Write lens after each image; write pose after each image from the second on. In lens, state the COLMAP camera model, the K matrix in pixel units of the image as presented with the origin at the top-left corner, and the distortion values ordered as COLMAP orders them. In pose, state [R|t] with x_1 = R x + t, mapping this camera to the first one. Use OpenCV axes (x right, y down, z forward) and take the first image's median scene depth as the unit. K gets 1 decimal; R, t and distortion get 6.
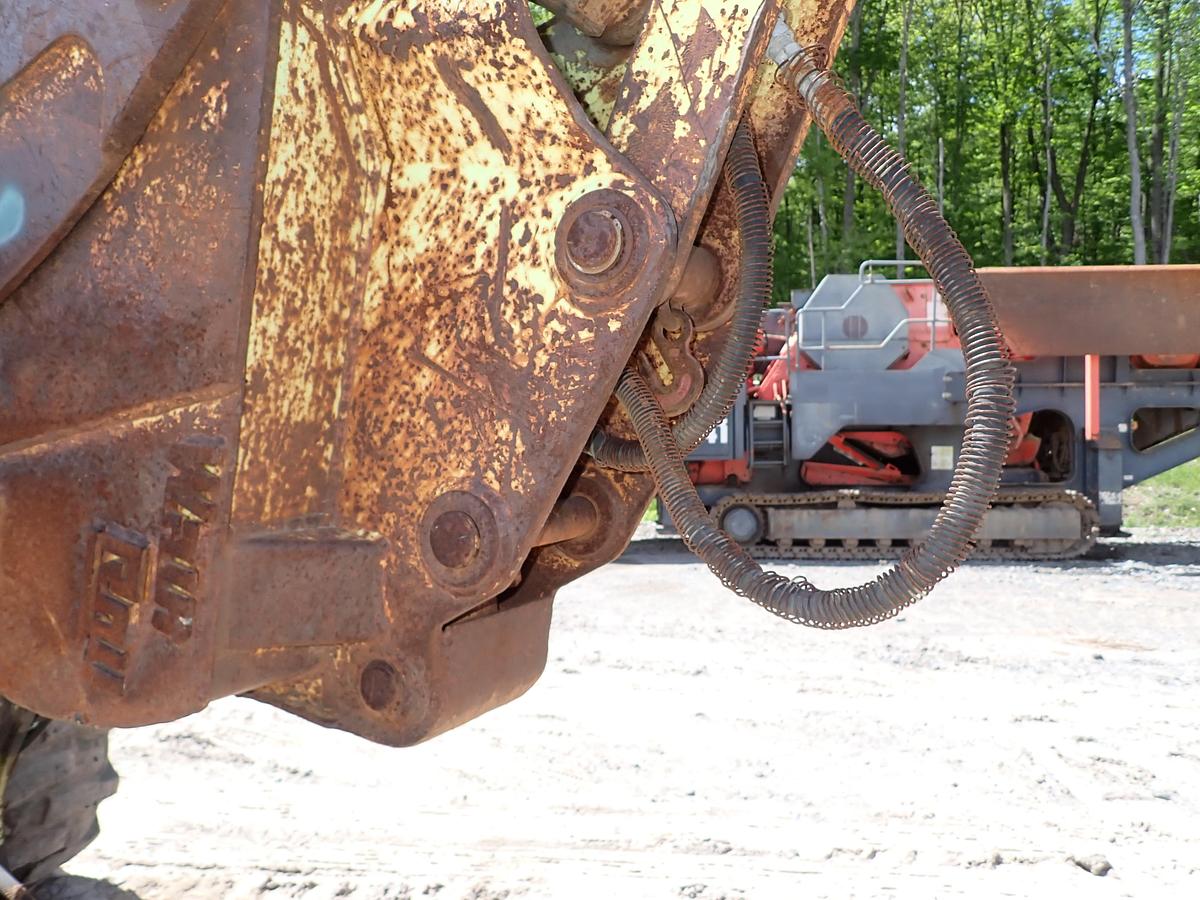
lens RADIAL K [[895.6, 0, 598.7], [0, 895.6, 451.9], [0, 0, 1]] dist [0.010127, -0.003798]
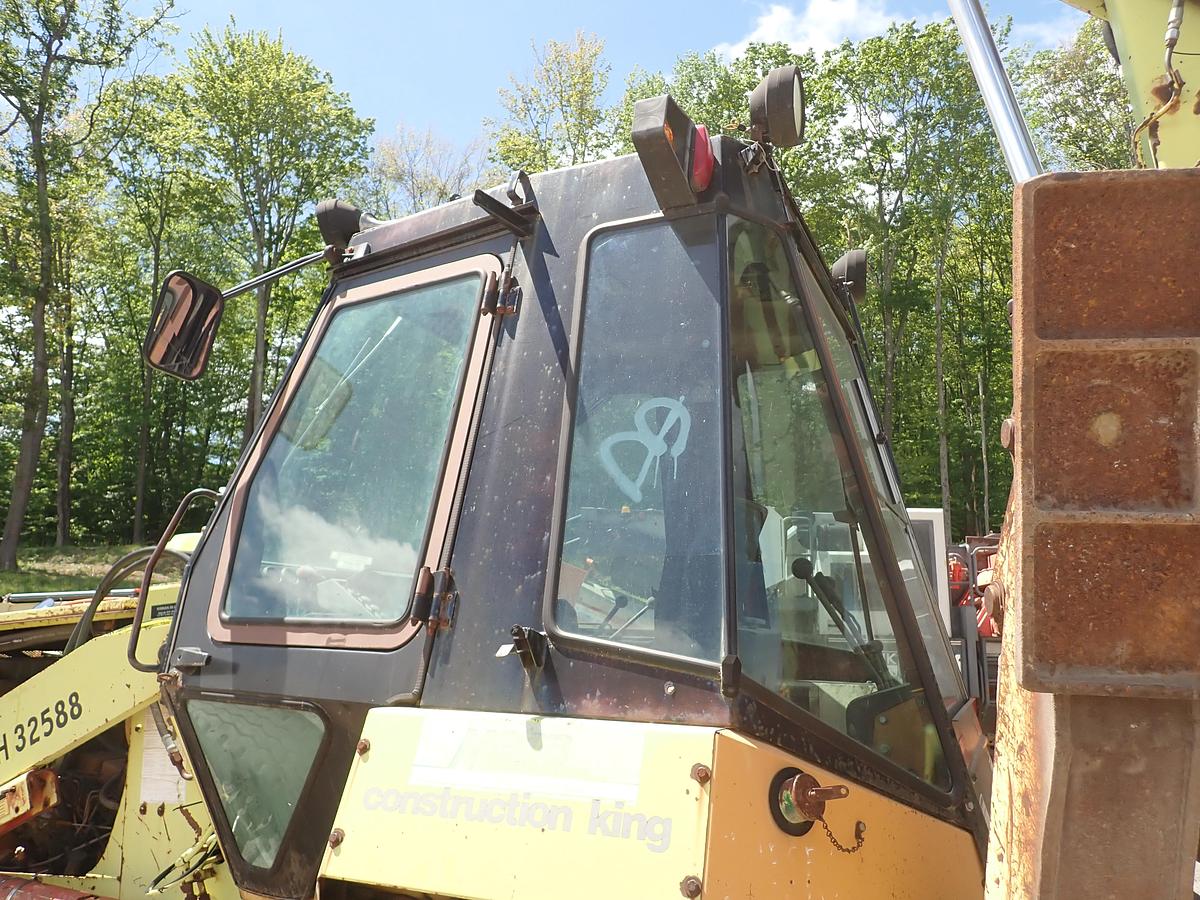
lens RADIAL K [[895.6, 0, 601.7], [0, 895.6, 450.8], [0, 0, 1]] dist [0.010127, -0.003798]
pose [[0.999322, 0.035311, 0.010448, -0.269929], [-0.031977, 0.972822, -0.229334, -0.015290], [-0.018263, 0.228844, 0.973292, -0.012762]]
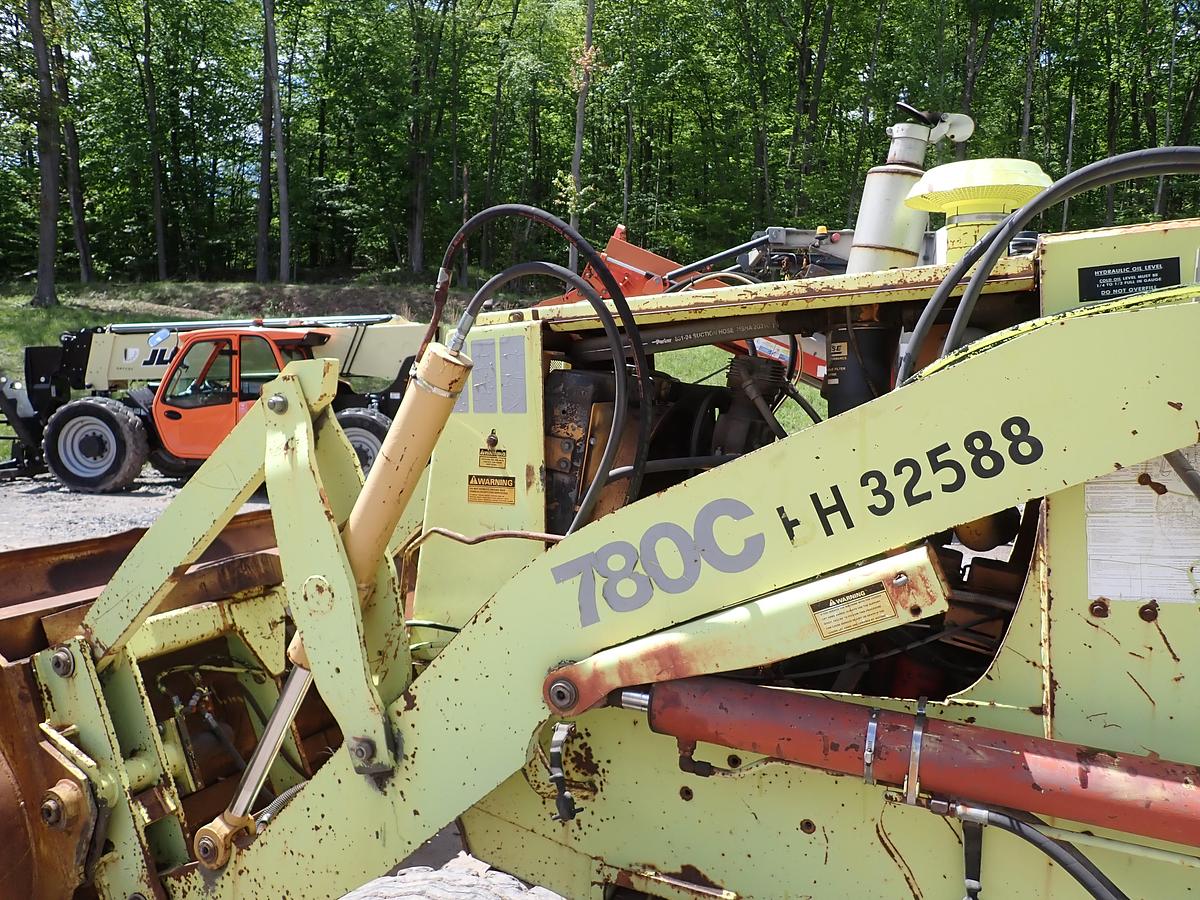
lens RADIAL K [[895.6, 0, 600.5], [0, 895.6, 449.4], [0, 0, 1]] dist [0.010127, -0.003798]
pose [[0.999190, 0.037136, 0.015474, -0.462086], [-0.037872, 0.998013, 0.050356, -0.003186], [-0.013573, -0.050901, 0.998611, 0.101128]]
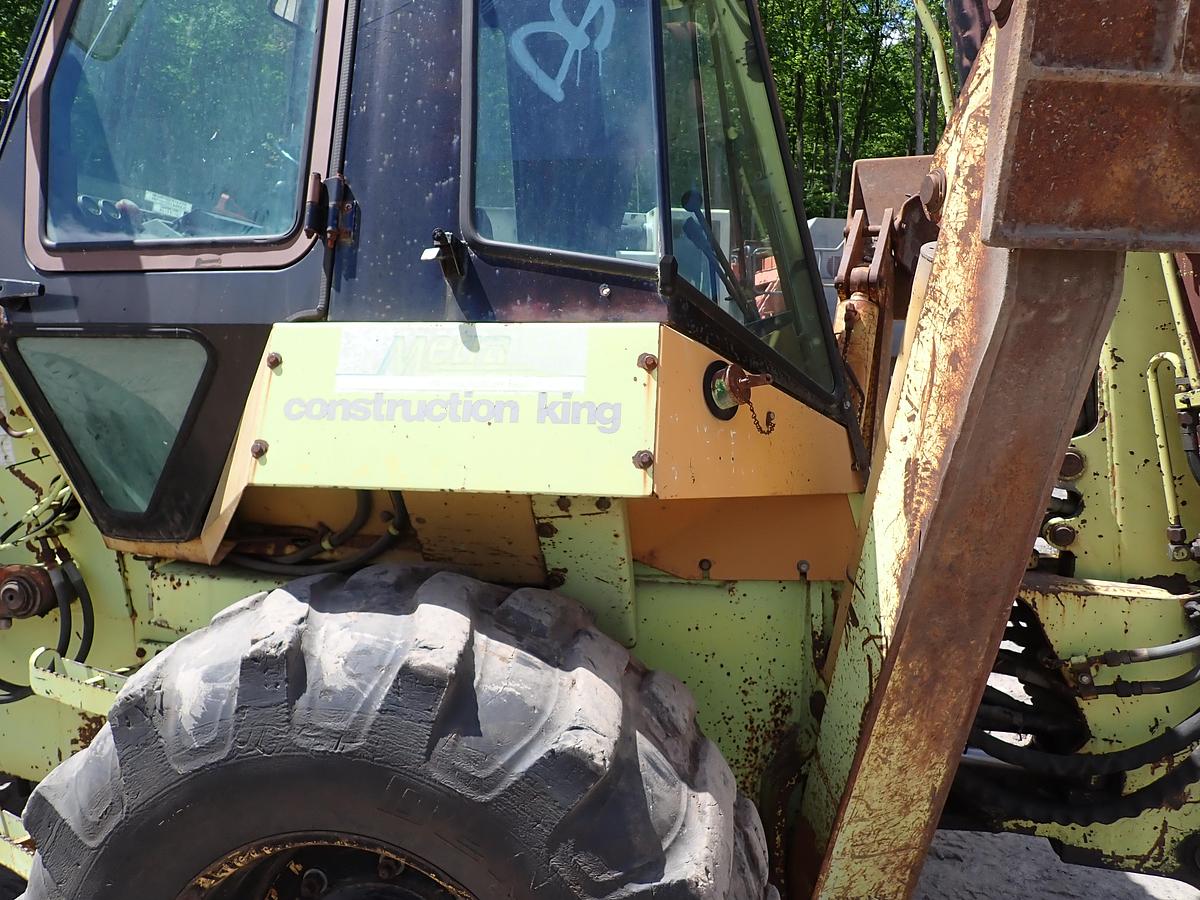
lens RADIAL K [[895.6, 0, 600.1], [0, 895.6, 449.6], [0, 0, 1]] dist [0.010127, -0.003798]
pose [[0.965125, -0.011713, 0.261529, -0.293536], [-0.008952, 0.996938, 0.077687, 0.001891], [-0.261638, -0.077319, 0.962064, -0.004135]]
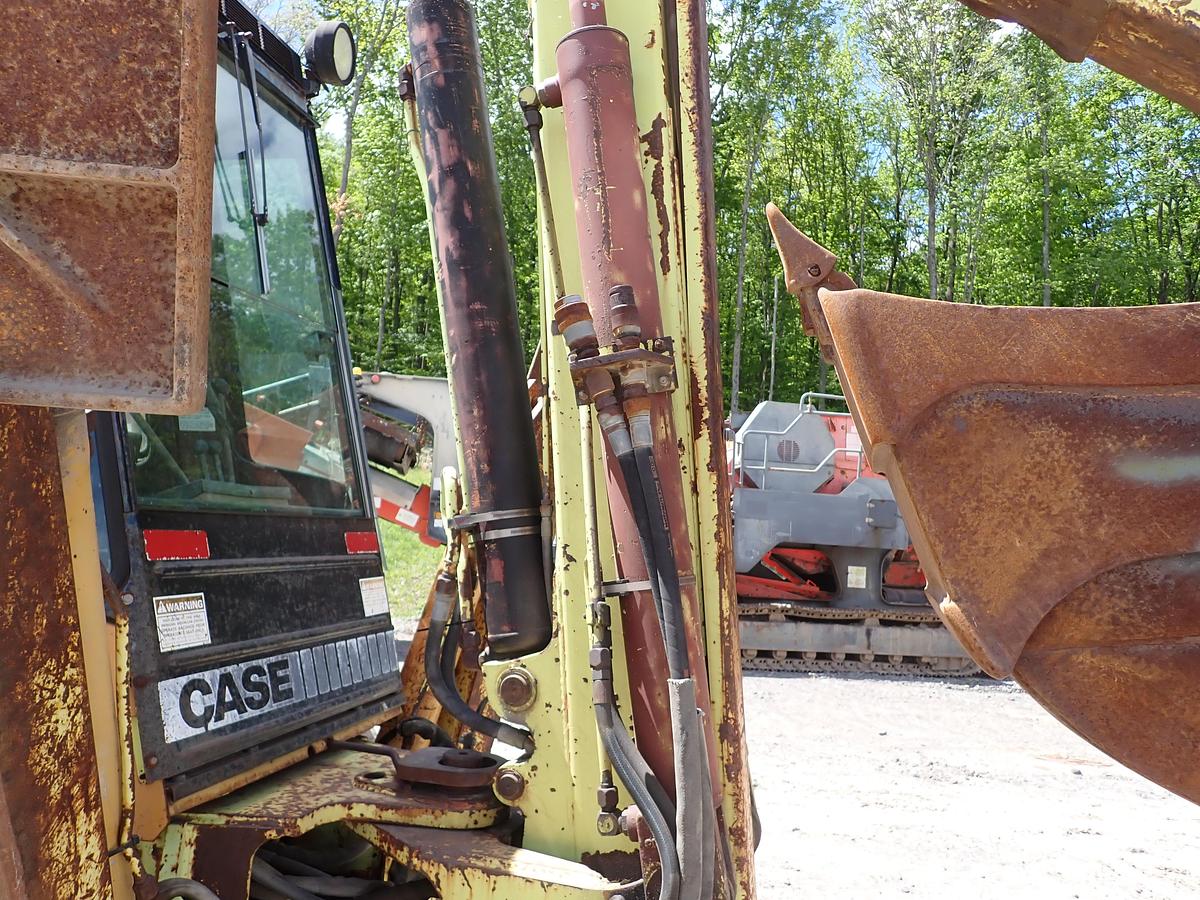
lens RADIAL K [[895.6, 0, 599.7], [0, 895.6, 449.0], [0, 0, 1]] dist [0.010127, -0.003798]
pose [[0.974046, 0.081812, 0.211050, -0.166808], [-0.058411, 0.991667, -0.114828, -0.004544], [-0.218686, 0.099520, 0.970707, 0.002030]]
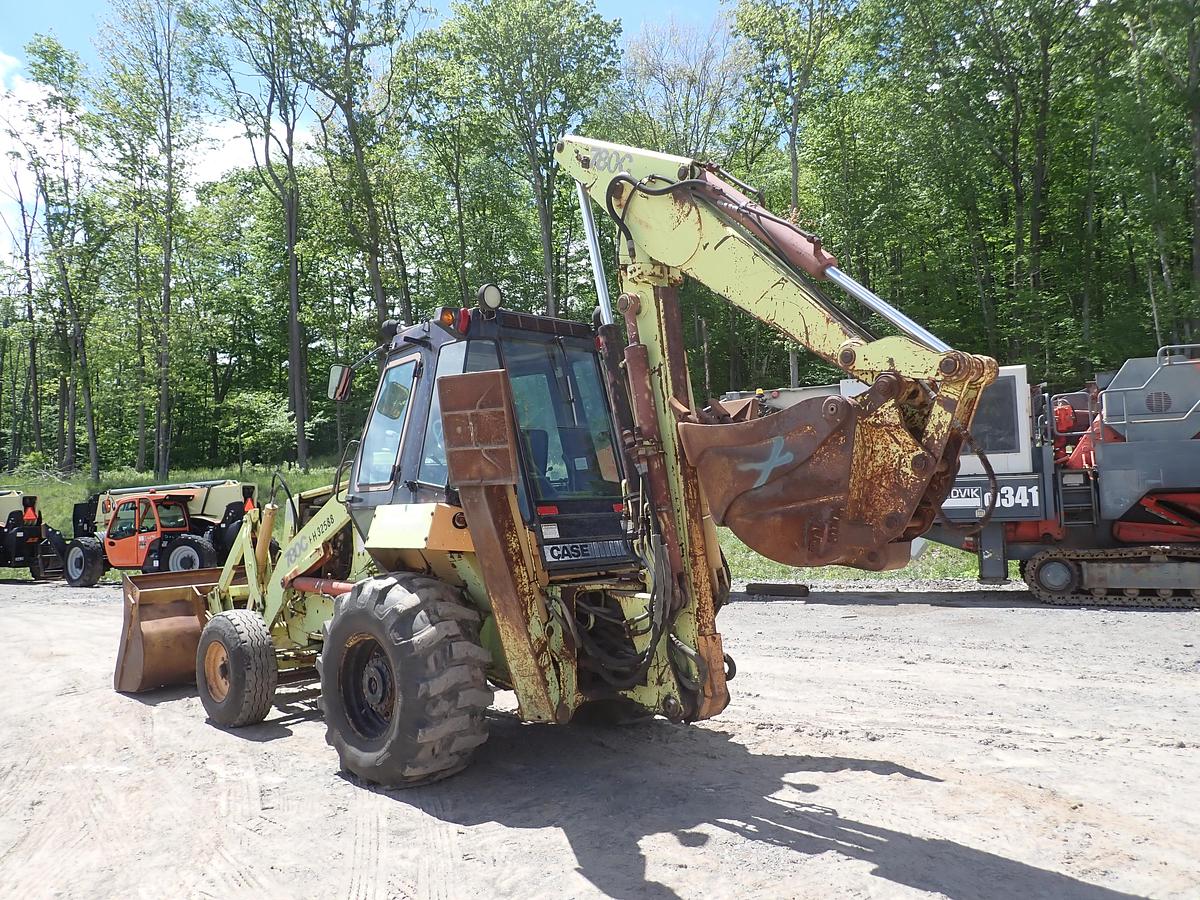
lens RADIAL K [[895.6, 0, 601.5], [0, 895.6, 452.4], [0, 0, 1]] dist [0.010127, -0.003798]
pose [[0.941058, -0.039921, -0.335880, 0.000749], [0.013614, 0.996676, -0.080316, 0.006492], [0.337970, 0.071010, 0.938474, -0.314023]]
